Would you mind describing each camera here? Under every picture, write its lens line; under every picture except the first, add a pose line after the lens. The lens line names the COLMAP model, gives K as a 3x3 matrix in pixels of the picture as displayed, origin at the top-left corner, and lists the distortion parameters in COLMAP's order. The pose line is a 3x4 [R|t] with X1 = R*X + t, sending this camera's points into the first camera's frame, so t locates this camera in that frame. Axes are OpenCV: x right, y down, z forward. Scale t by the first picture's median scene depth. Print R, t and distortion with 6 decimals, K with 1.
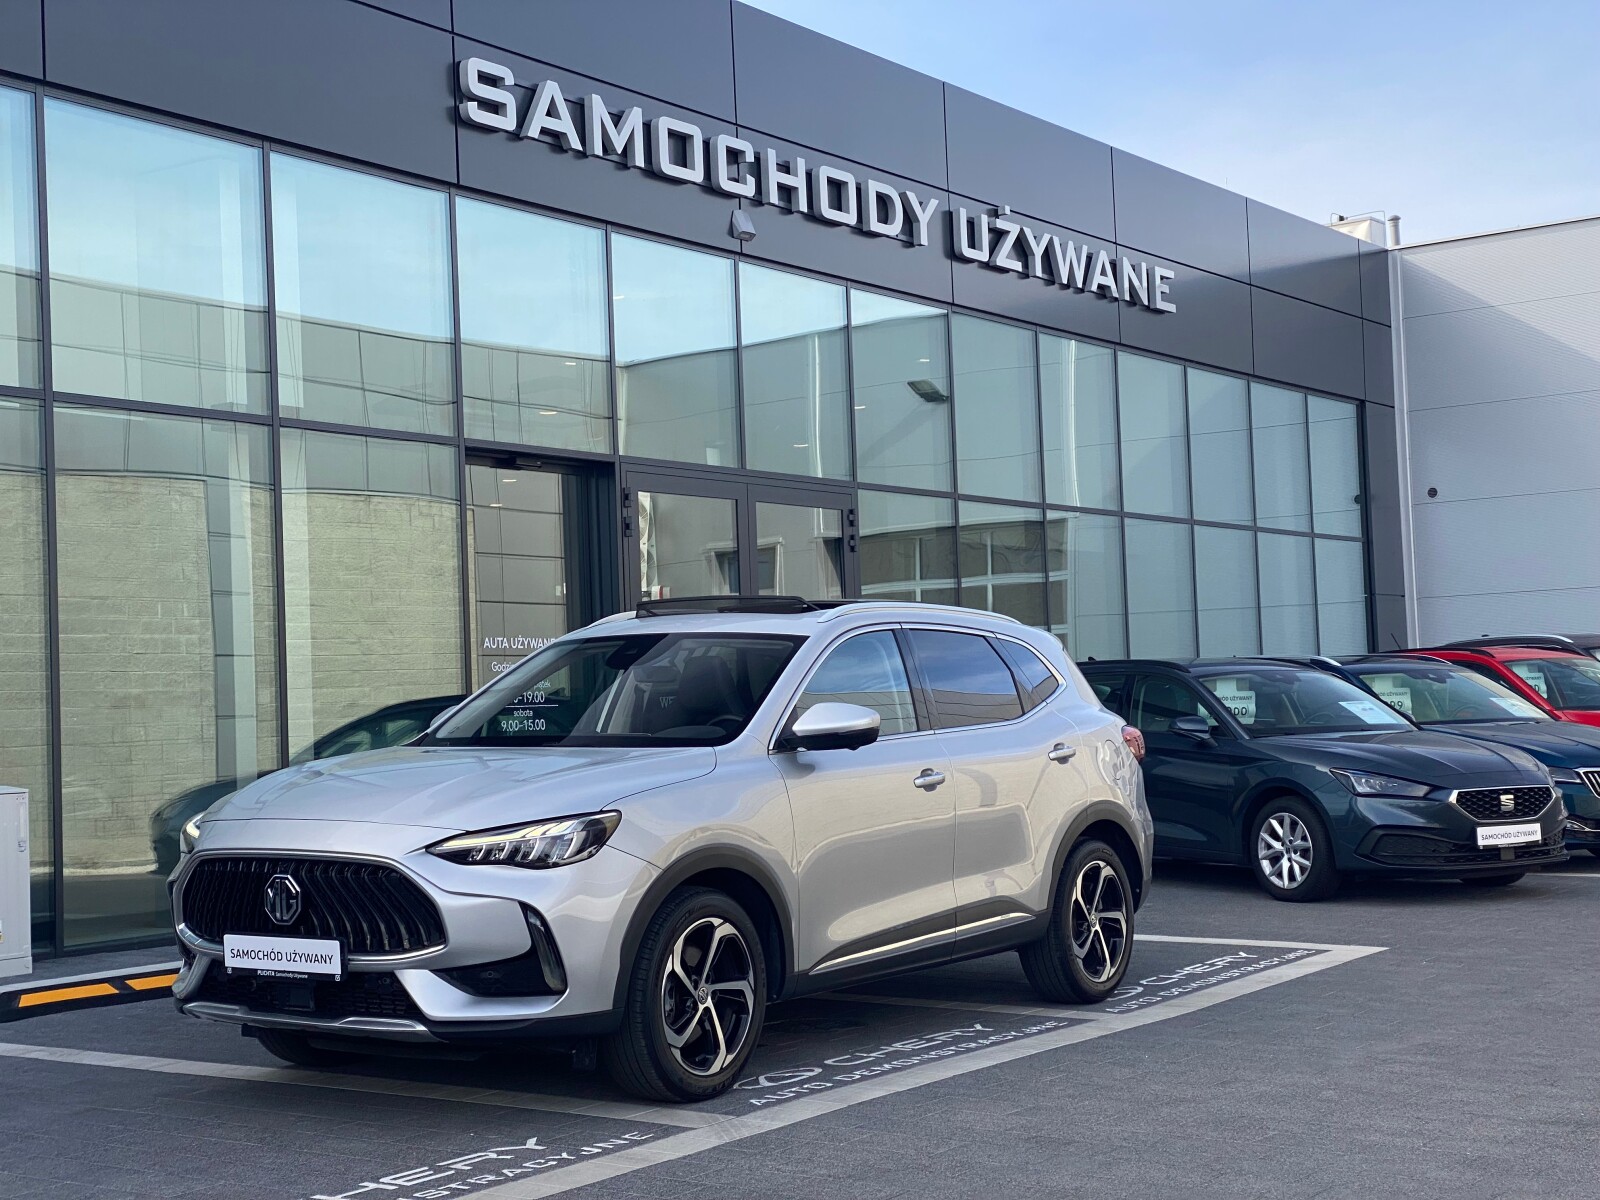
lens RADIAL K [[2394.1, 0, 800.0], [0, 2394.1, 600.0], [0, 0, 1]] dist [0.161326, -0.154859]
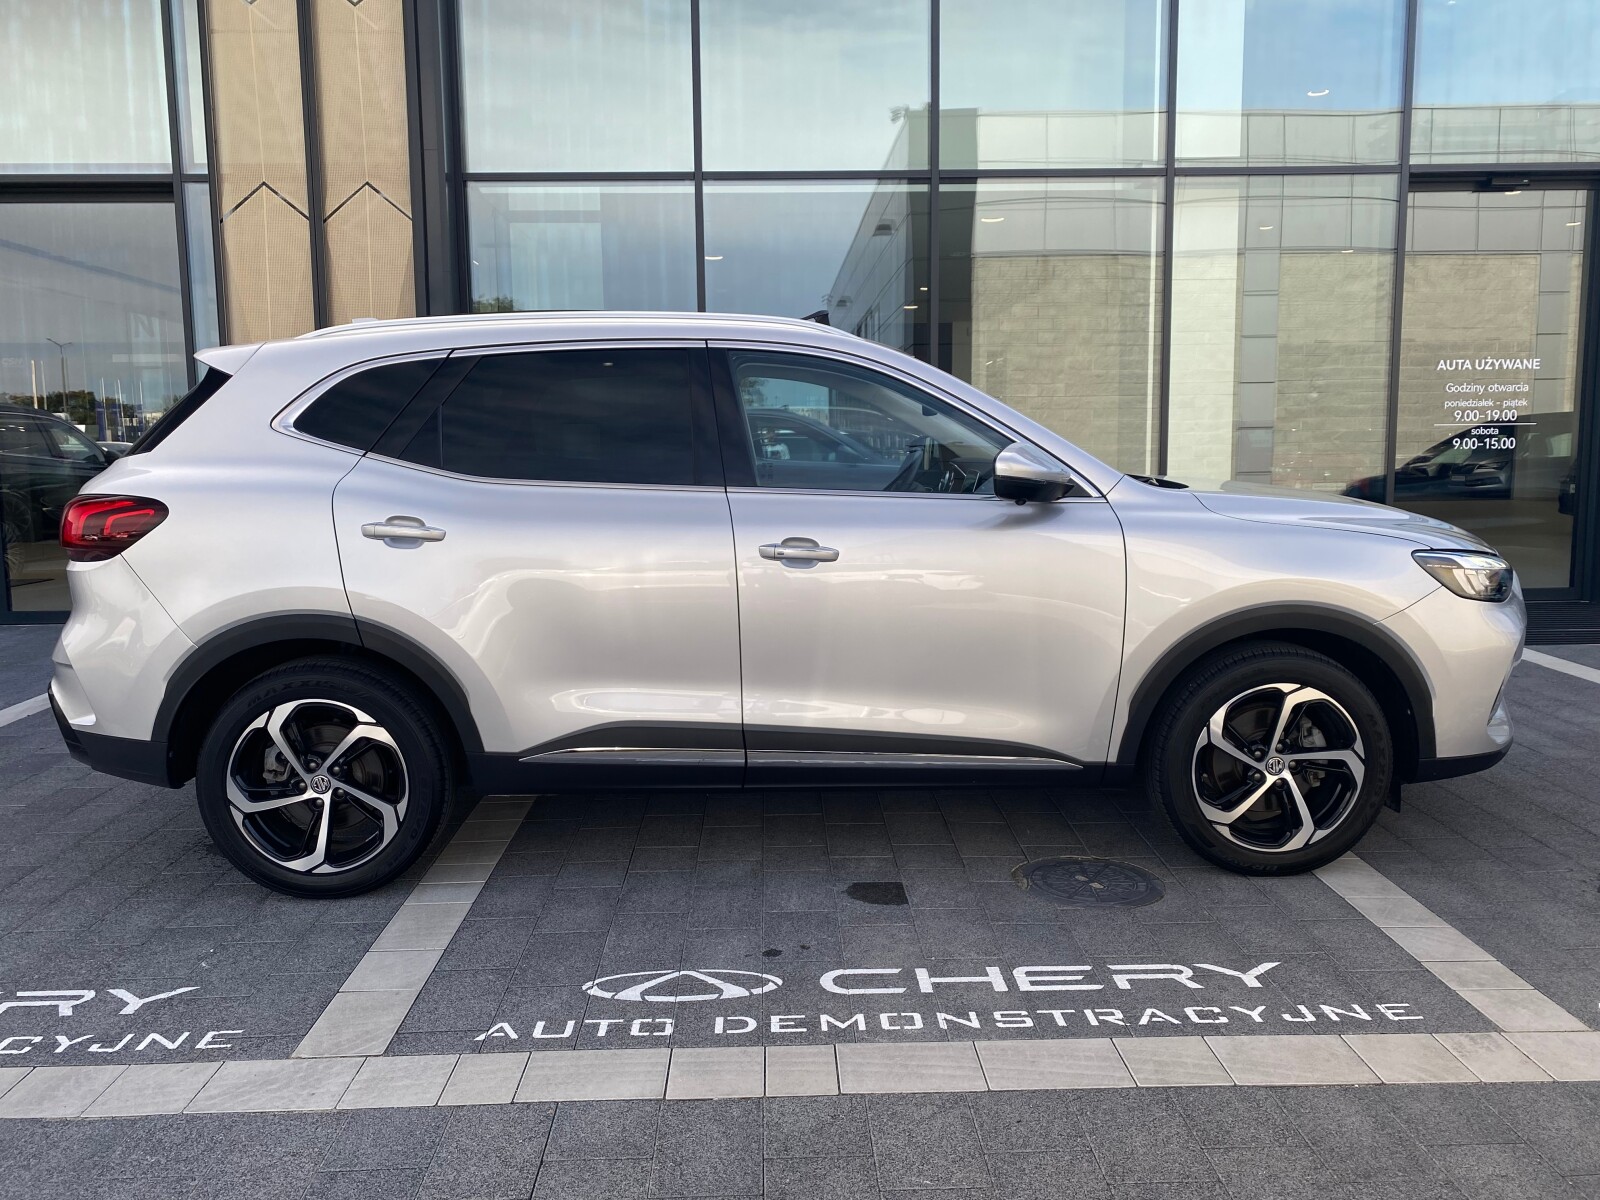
lens RADIAL K [[1230.3, 0, 798.4], [0, 1230.3, 580.3], [0, 0, 1]] dist [0.037805, -0.031558]
pose [[0.581052, 0.114805, -0.805729, 0.268699], [0.031375, 0.986105, 0.163132, 0.022684], [0.813261, -0.120067, 0.569377, 0.783325]]
